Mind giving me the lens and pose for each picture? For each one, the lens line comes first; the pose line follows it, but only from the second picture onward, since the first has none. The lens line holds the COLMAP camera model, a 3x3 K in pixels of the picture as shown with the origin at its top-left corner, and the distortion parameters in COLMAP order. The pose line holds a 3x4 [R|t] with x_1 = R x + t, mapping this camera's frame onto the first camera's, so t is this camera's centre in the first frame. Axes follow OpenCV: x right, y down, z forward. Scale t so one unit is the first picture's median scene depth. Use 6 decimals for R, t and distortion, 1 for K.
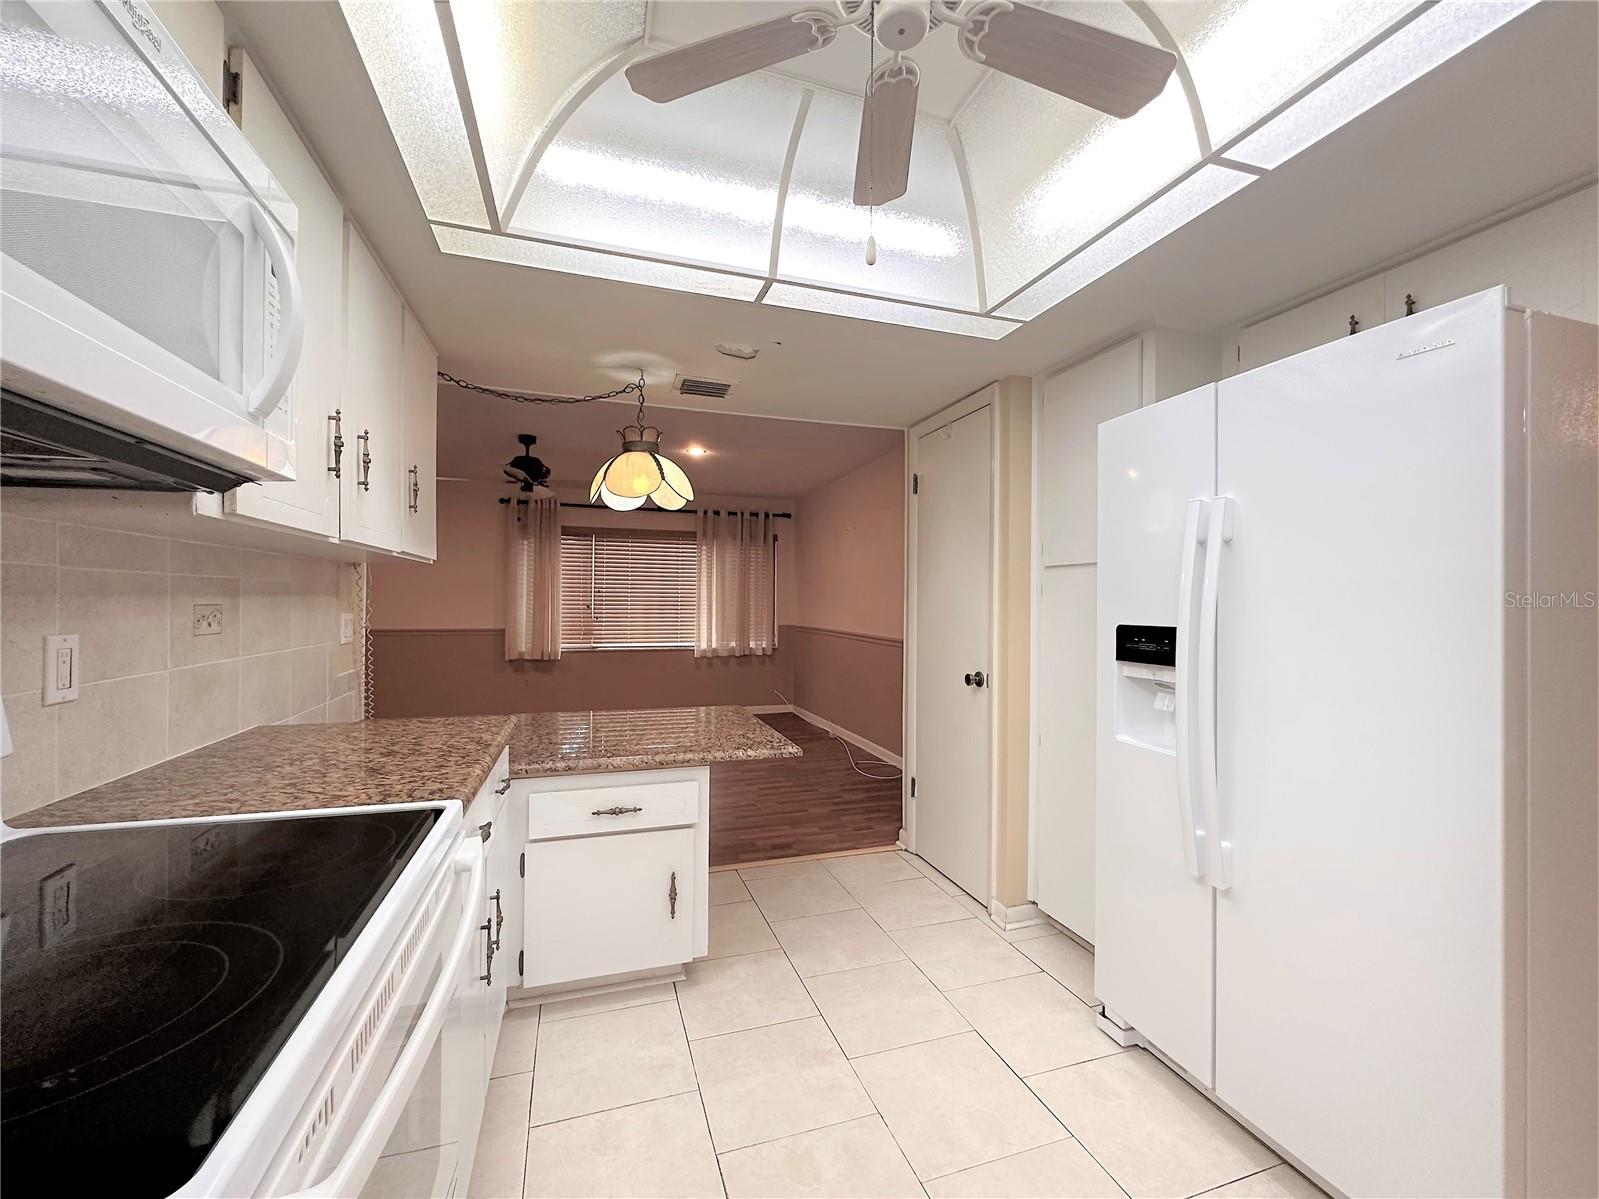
lens RADIAL K [[646.9, 0, 806.1], [0, 646.9, 601.0], [0, 0, 1]] dist [-0.002493, -0.000138]
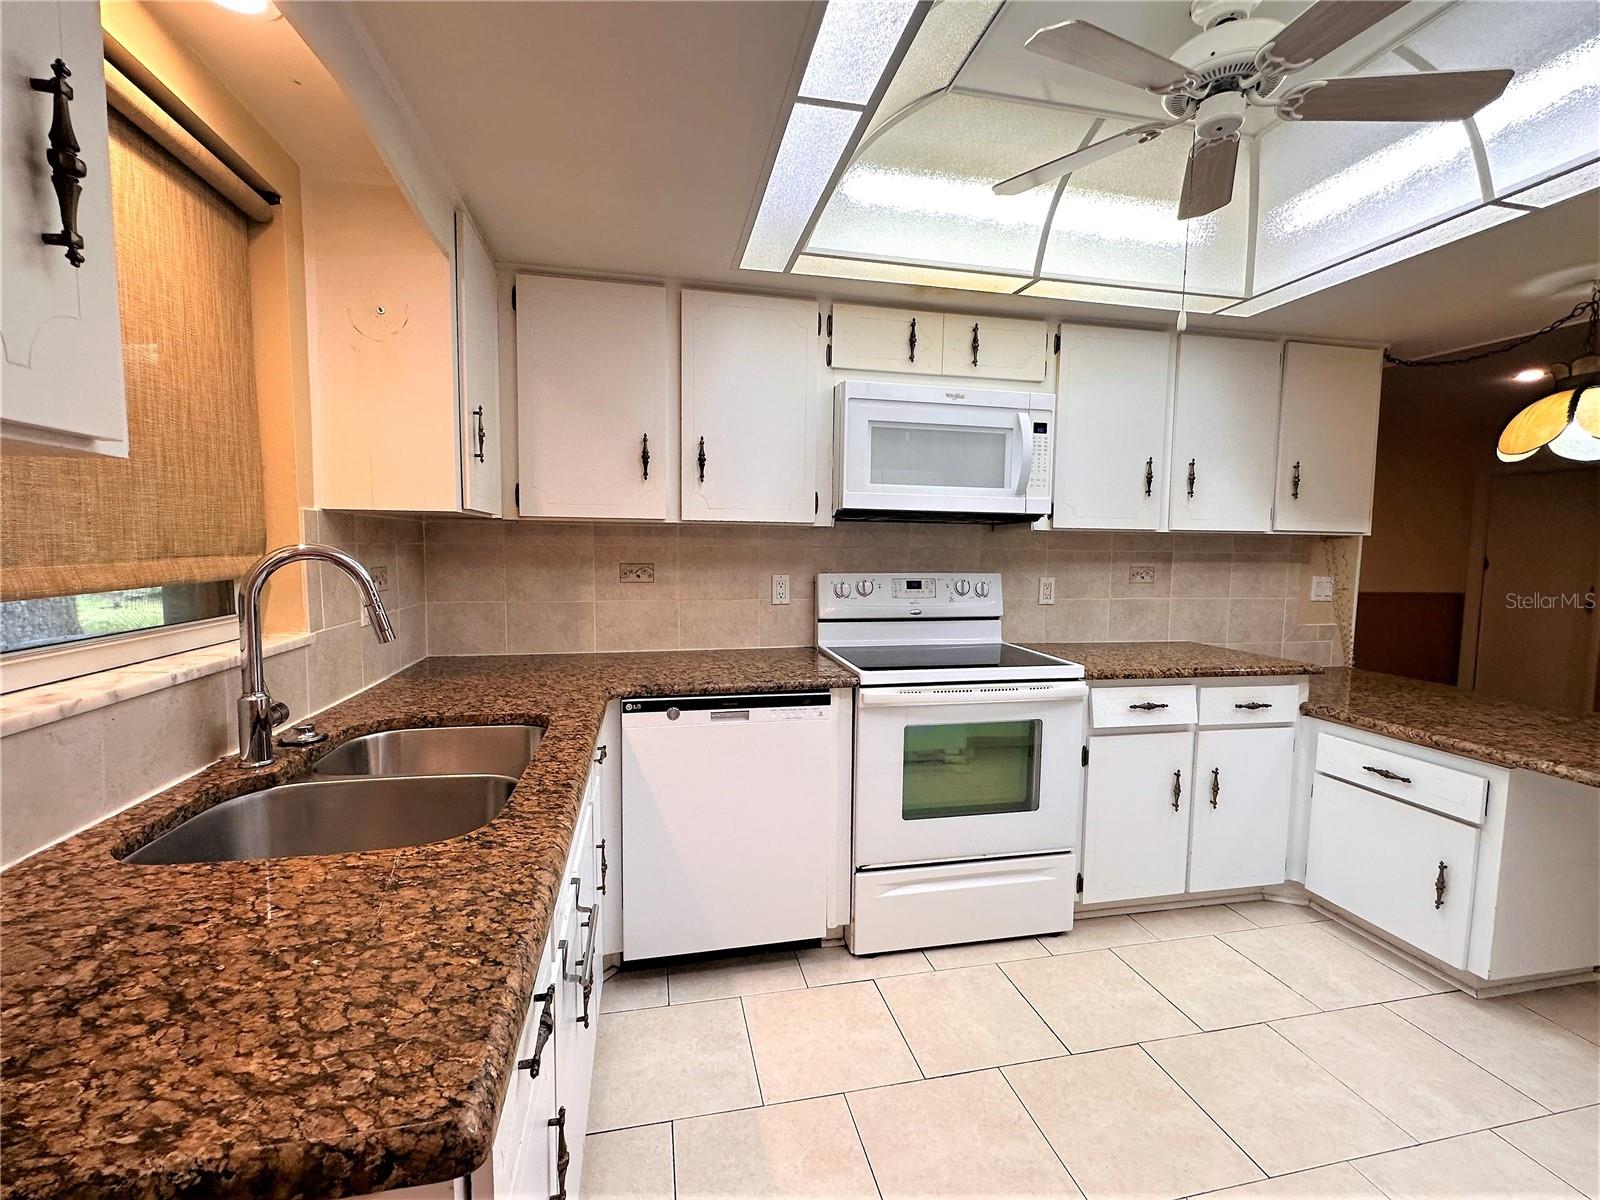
lens RADIAL K [[685.9, 0, 800.0], [0, 685.9, 600.0], [0, 0, 1]] dist [-0.000196, 0.000060]
pose [[-0.115141, 0.067956, -0.991022, 0.998598], [-0.010756, 0.997513, 0.069651, -0.022191], [0.993291, 0.018679, -0.114124, 0.209884]]
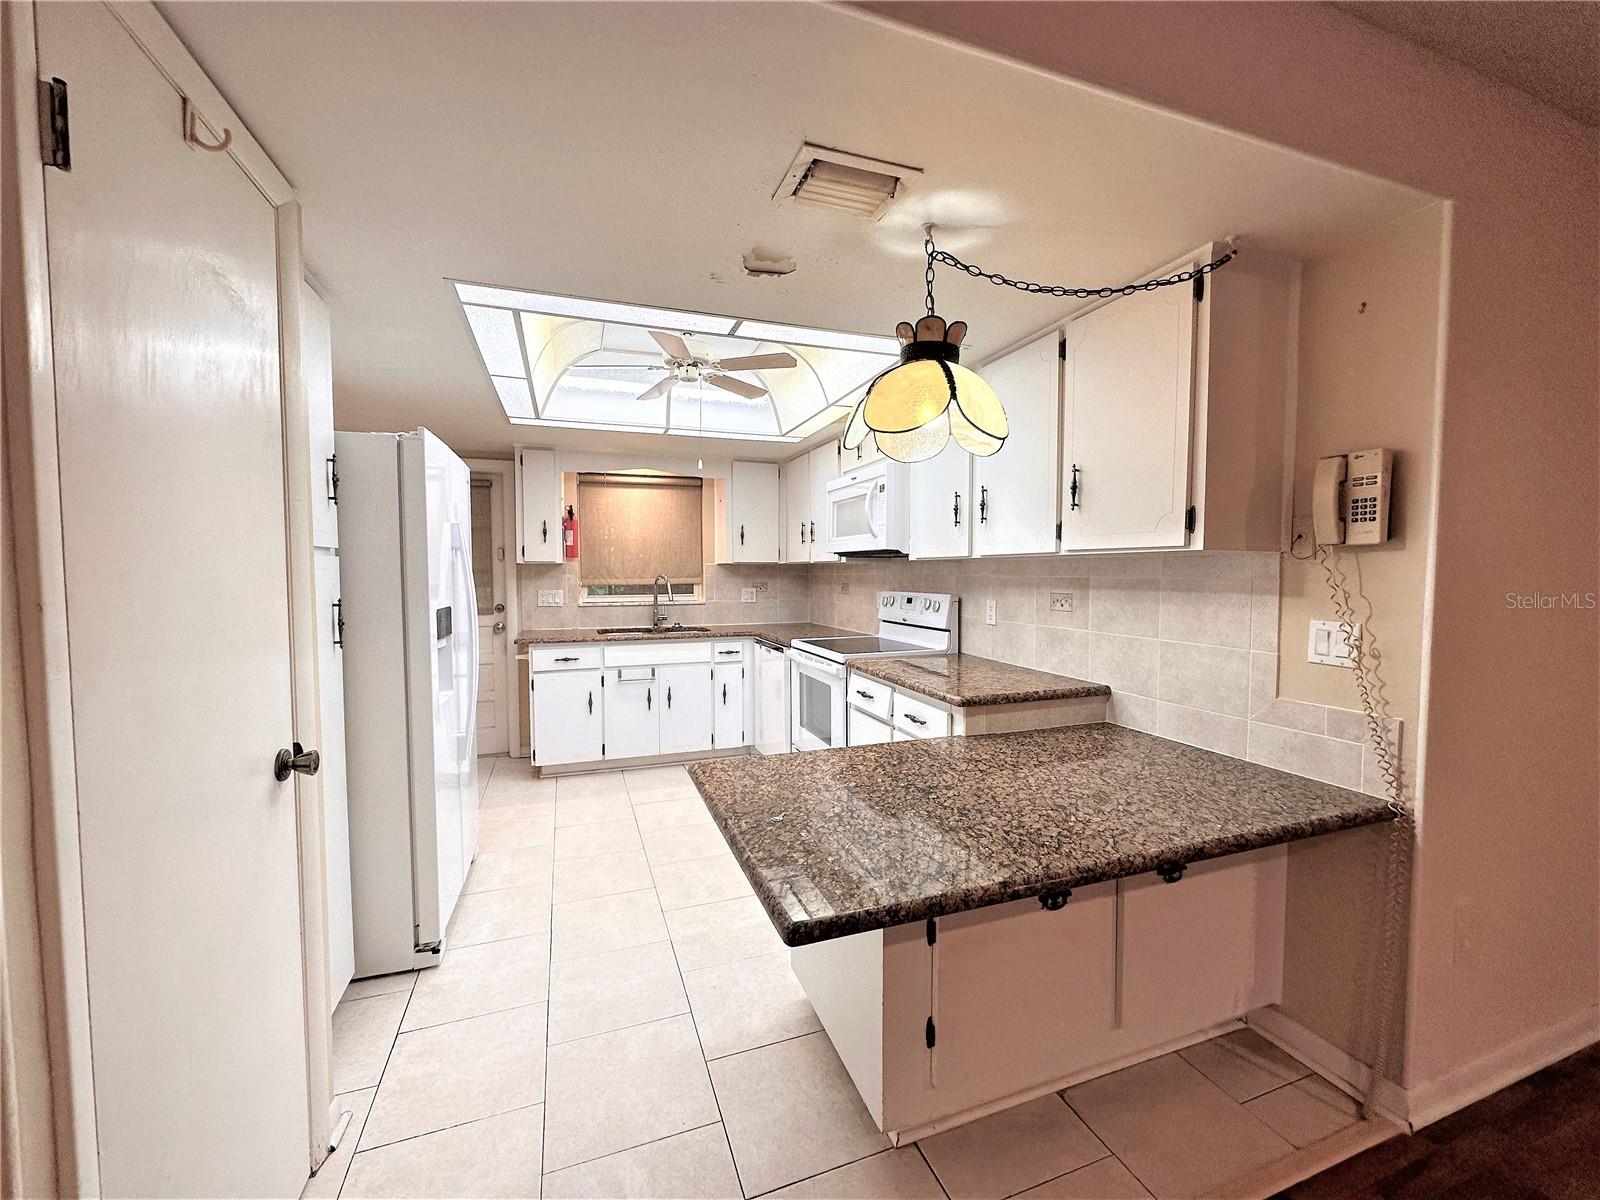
lens RADIAL K [[647.3, 0, 806.6], [0, 647.3, 601.5], [0, 0, 1]] dist [-0.002493, -0.000138]
pose [[-0.999644, -0.005133, -0.026166, -0.176082], [-0.006316, 0.998951, 0.045353, -0.039955], [0.025905, 0.045503, -0.998628, 2.321603]]
